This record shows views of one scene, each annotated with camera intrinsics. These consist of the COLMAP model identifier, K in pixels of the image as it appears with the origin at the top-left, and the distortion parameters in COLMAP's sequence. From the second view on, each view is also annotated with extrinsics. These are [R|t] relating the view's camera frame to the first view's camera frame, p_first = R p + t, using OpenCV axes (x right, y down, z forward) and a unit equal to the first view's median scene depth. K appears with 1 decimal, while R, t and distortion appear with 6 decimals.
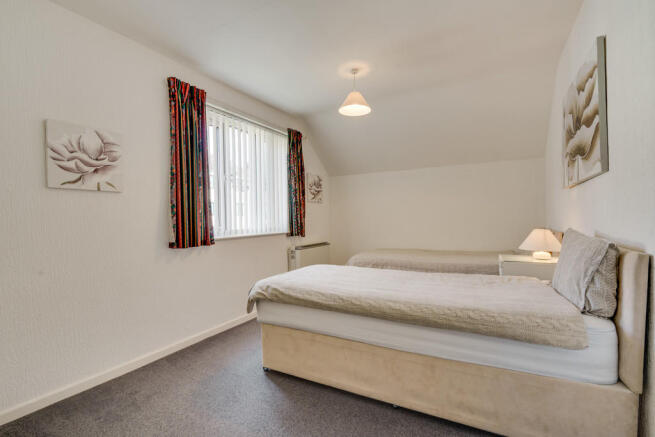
lens RADIAL K [[294.7, 0, 327.5], [0, 294.7, 218.5], [0, 0, 1]] dist [-0.001338, 0.000664]
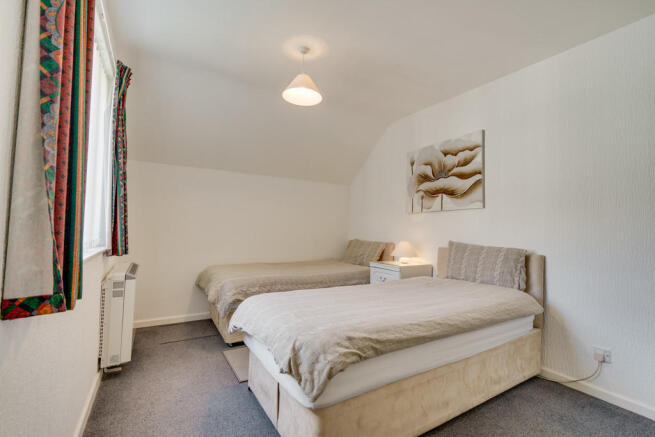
lens RADIAL K [[294.7, 0, 327.5], [0, 294.7, 218.5], [0, 0, 1]] dist [-0.001338, 0.000664]
pose [[0.491451, 0.058772, 0.868920, -0.808943], [-0.031361, 0.998268, -0.049783, 0.012450], [-0.870340, -0.002784, 0.492443, 0.771449]]
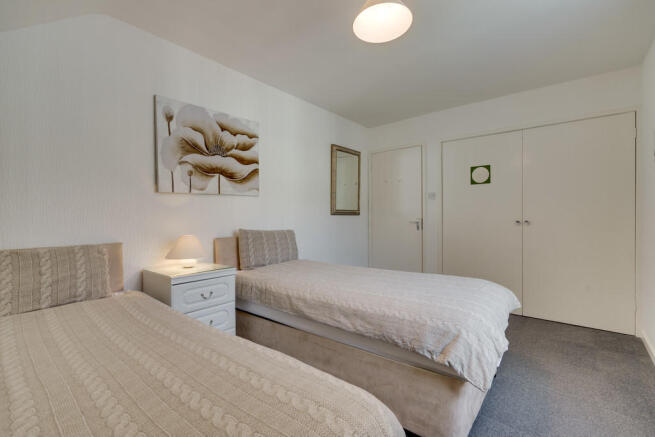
lens RADIAL K [[294.7, 0, 327.5], [0, 294.7, 218.5], [0, 0, 1]] dist [-0.001338, 0.000664]
pose [[-0.982478, 0.026584, 0.184475, 0.140752], [0.026950, 0.999637, -0.000524, -0.004803], [-0.184422, 0.004457, -0.982837, 2.235784]]
